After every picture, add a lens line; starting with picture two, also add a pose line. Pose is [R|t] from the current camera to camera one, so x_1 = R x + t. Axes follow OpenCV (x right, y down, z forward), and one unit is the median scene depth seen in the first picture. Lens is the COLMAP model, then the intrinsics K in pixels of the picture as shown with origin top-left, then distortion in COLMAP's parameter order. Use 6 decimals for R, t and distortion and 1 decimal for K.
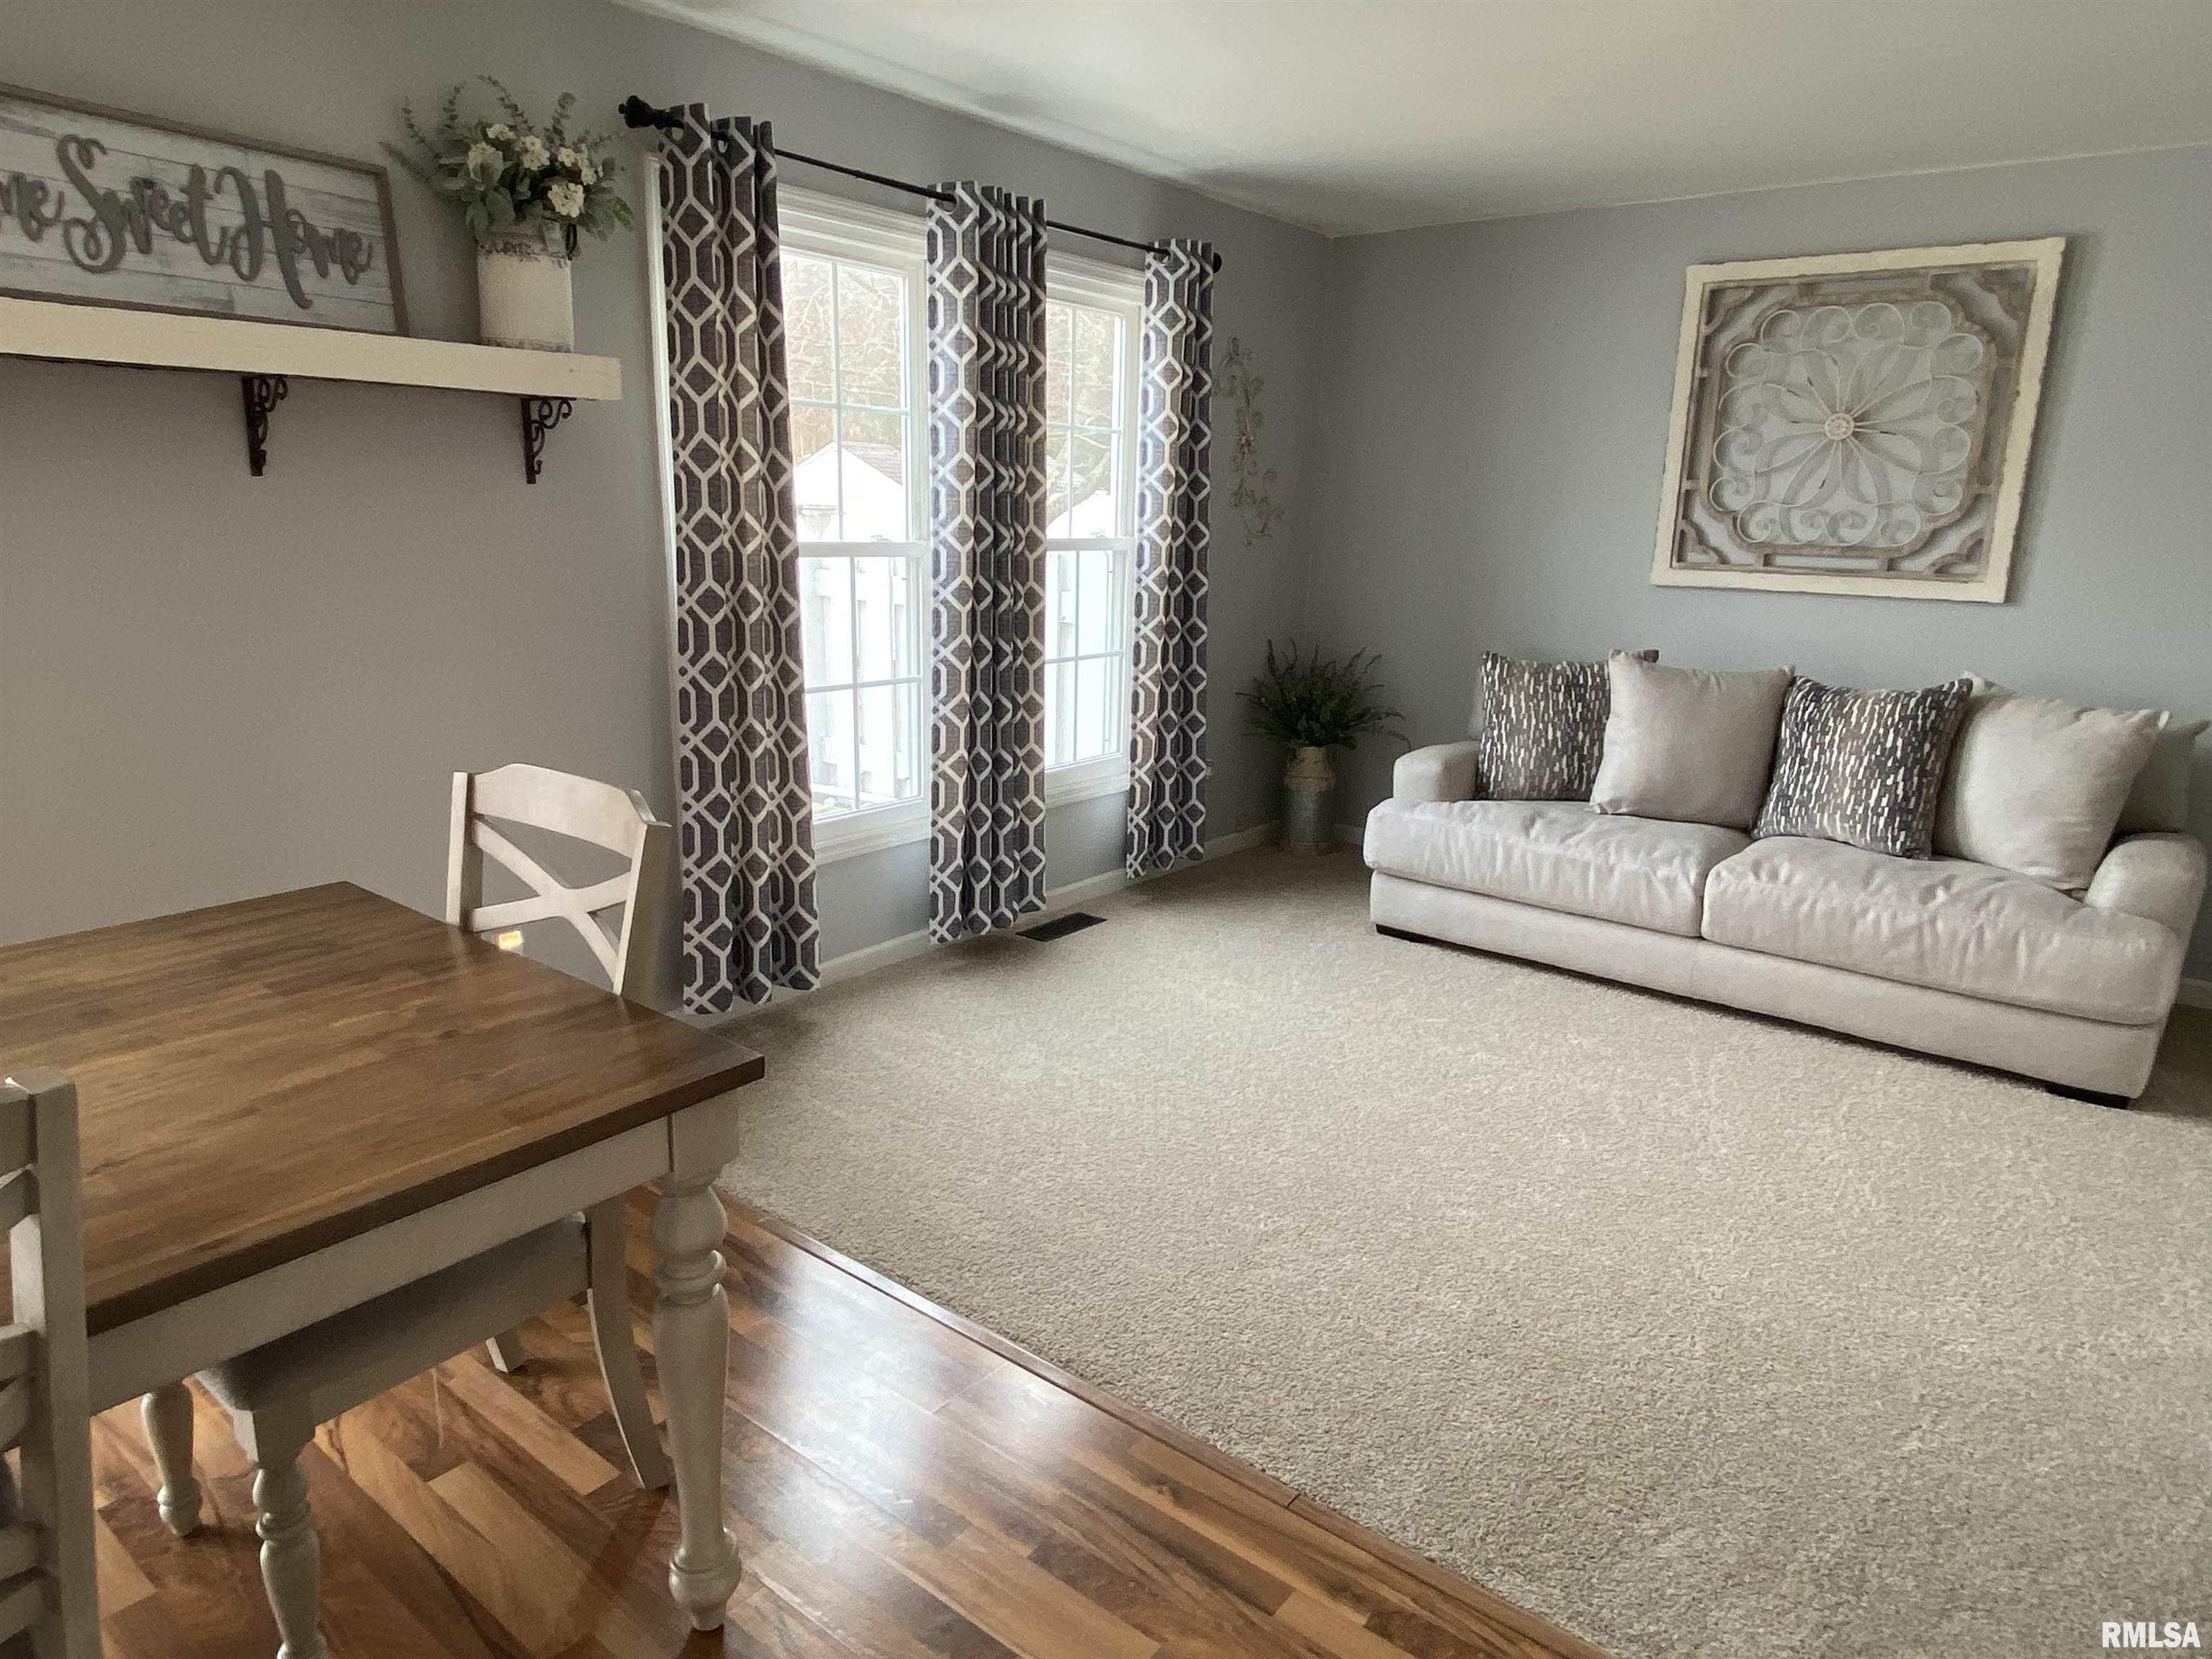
lens RADIAL K [[1369.5, 0, 1074.0], [0, 1369.5, 822.5], [0, 0, 1]] dist [0.050233, -0.063018]
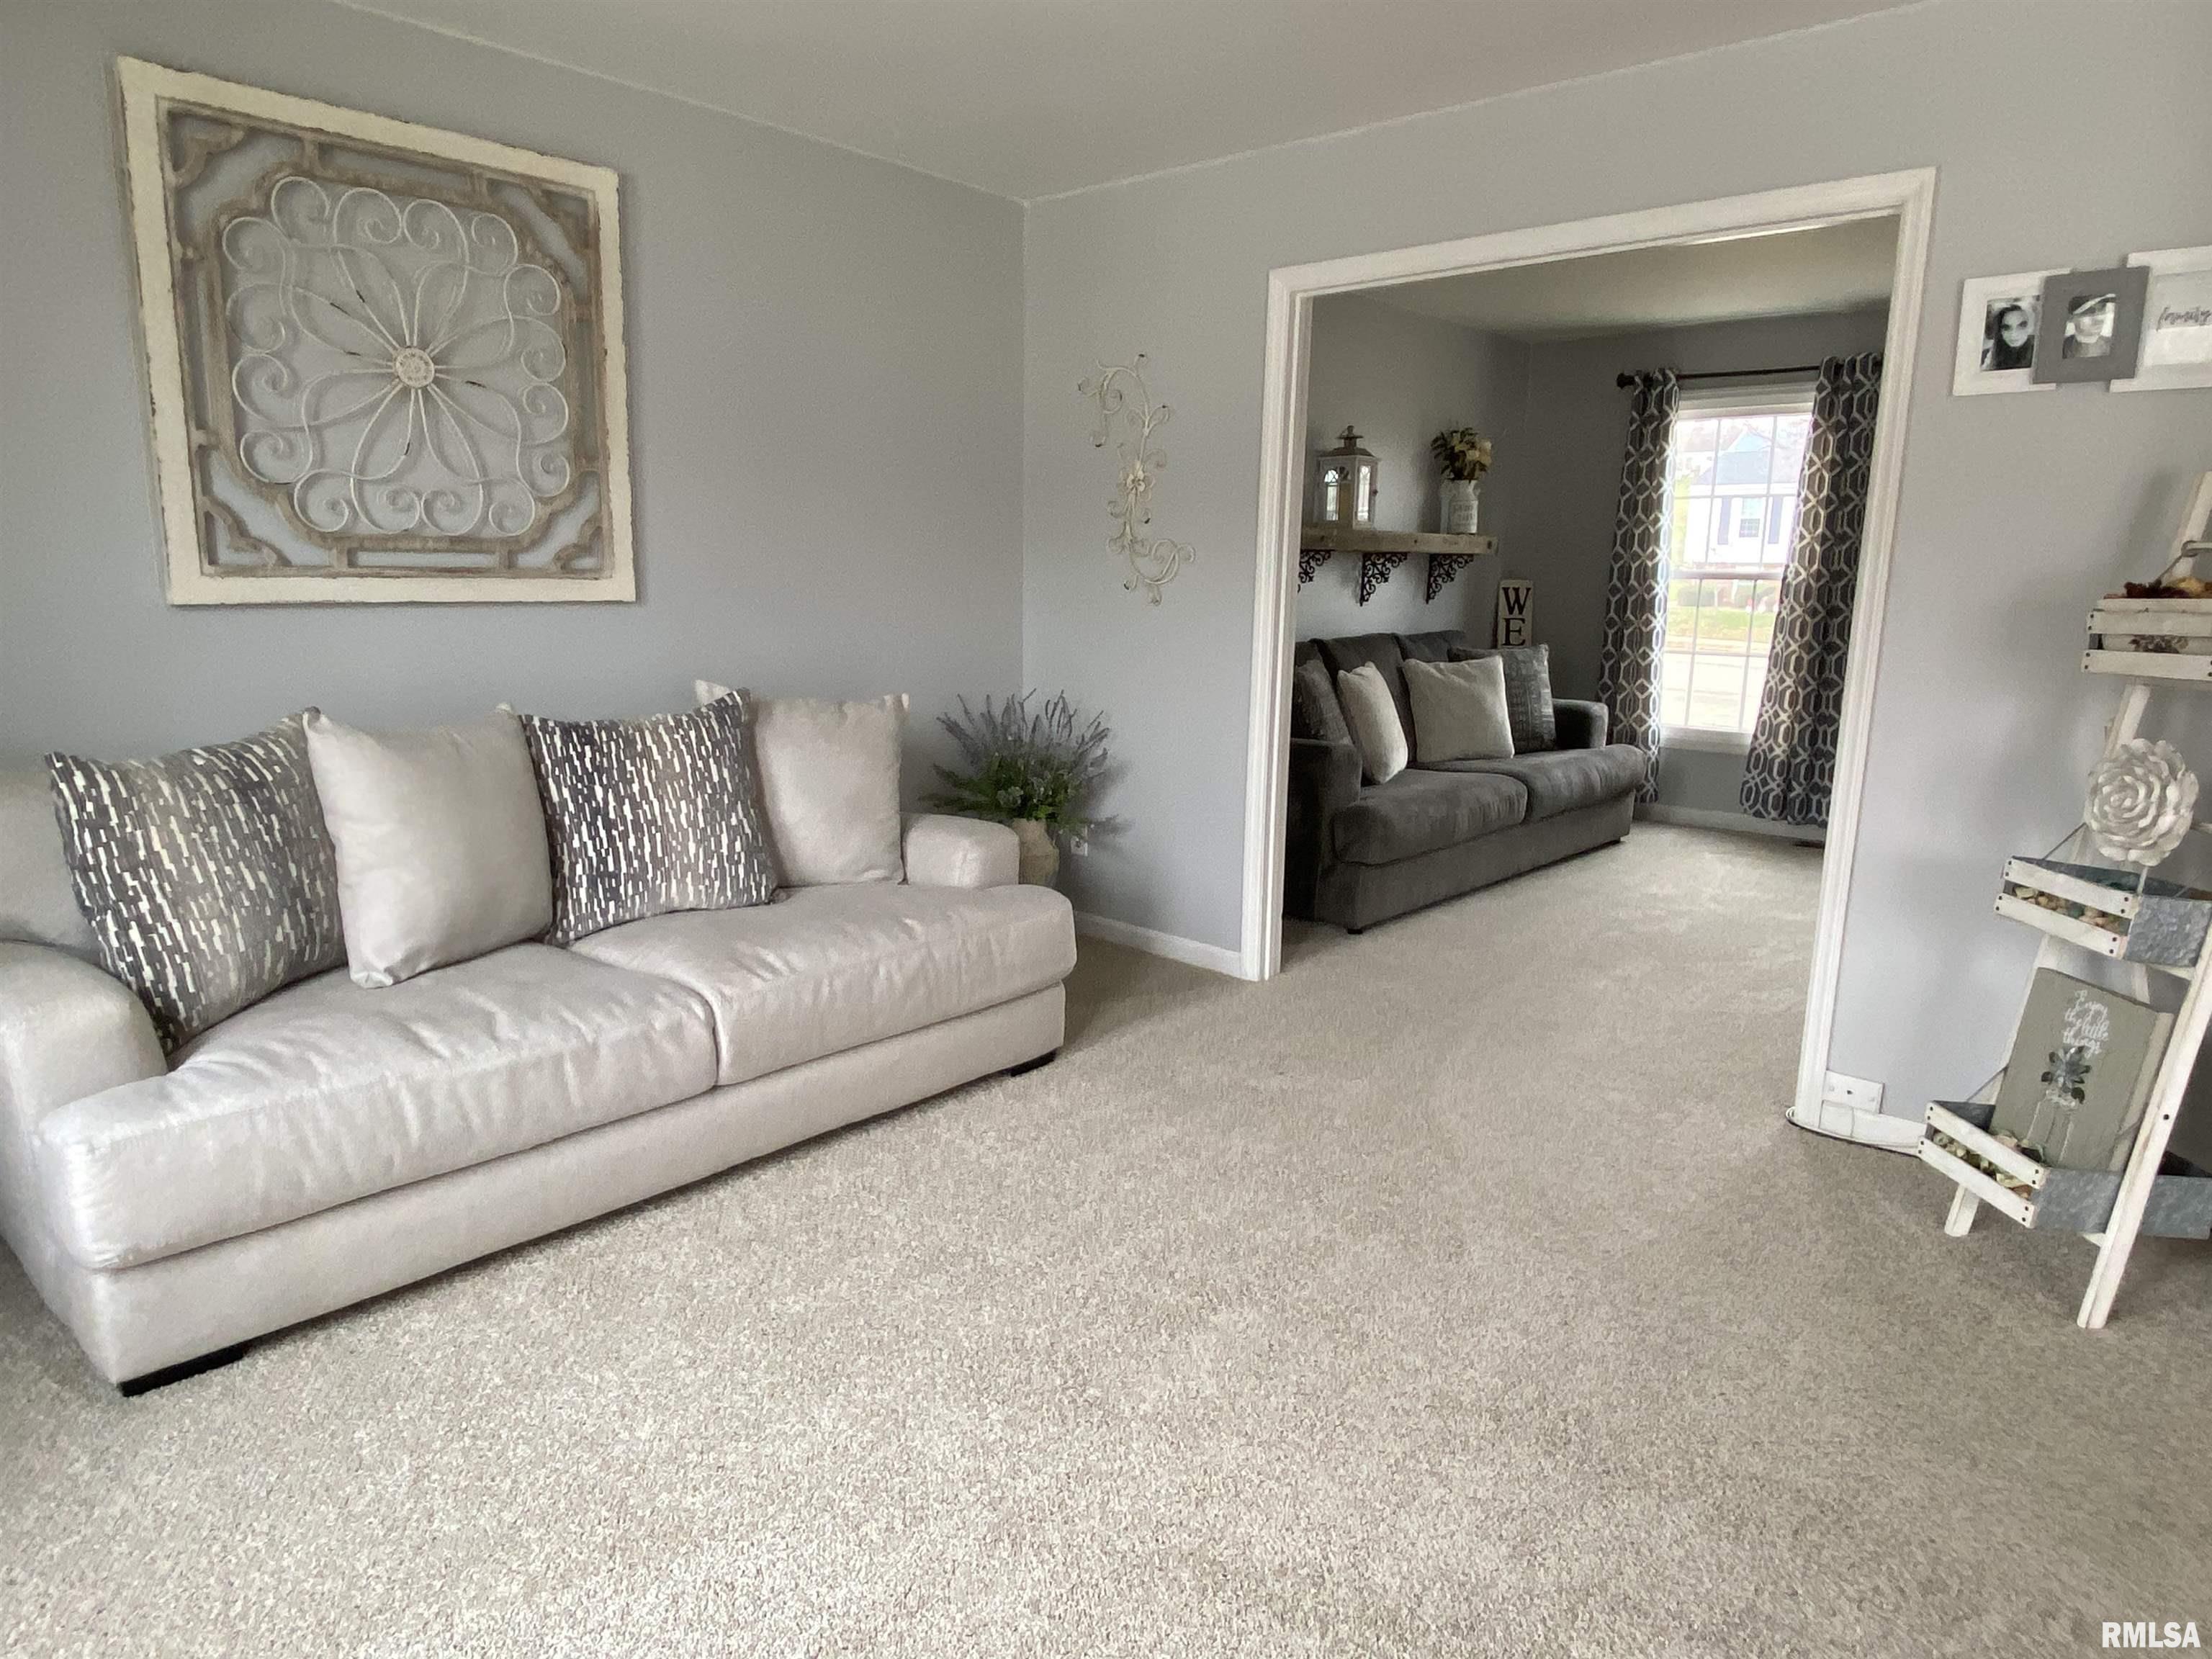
lens RADIAL K [[1371.0, 0, 1069.8], [0, 1371.0, 819.8], [0, 0, 1]] dist [0.060536, -0.061521]
pose [[0.058312, -0.205204, 0.976981, -0.180760], [0.211989, 0.958872, 0.188748, -0.131641], [-0.975531, 0.196103, 0.099415, 0.670555]]
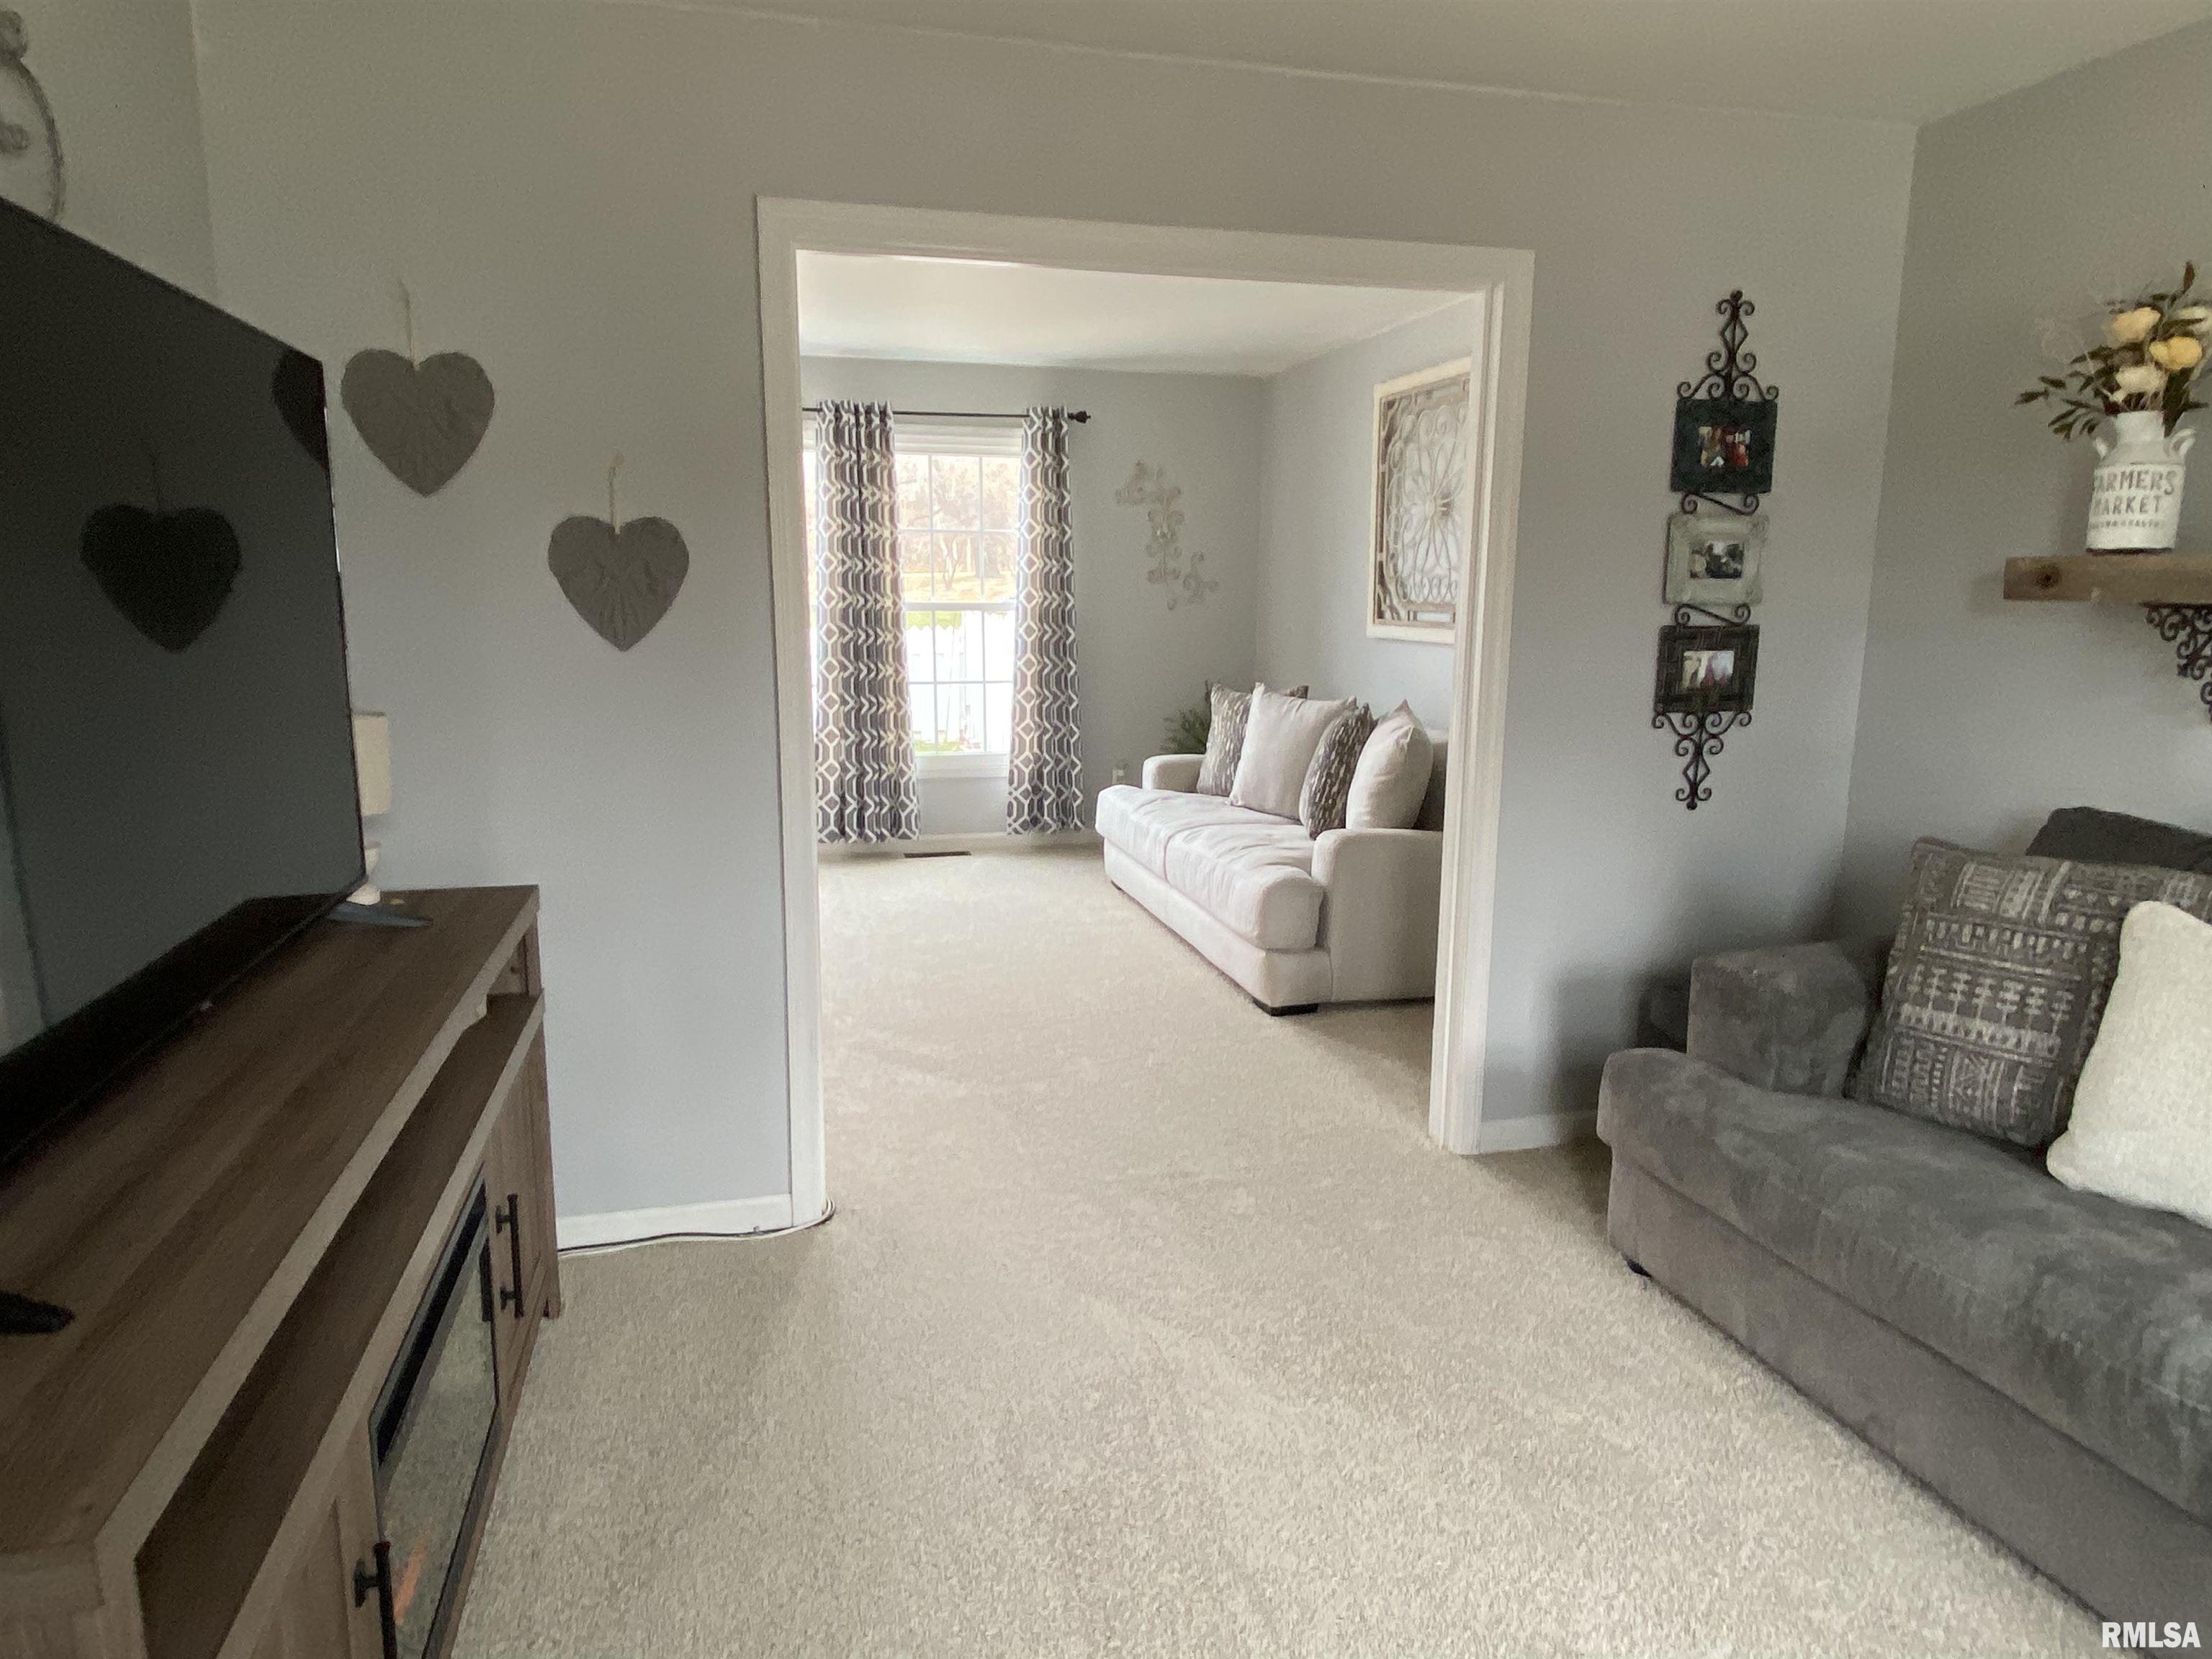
lens RADIAL K [[1369.5, 0, 1074.0], [0, 1369.5, 822.5], [0, 0, 1]] dist [0.050233, -0.063018]
pose [[0.789221, 0.085980, -0.608060, 1.113979], [-0.125351, 0.991858, -0.022448, 0.060983], [0.601180, 0.093938, 0.793573, -0.135863]]
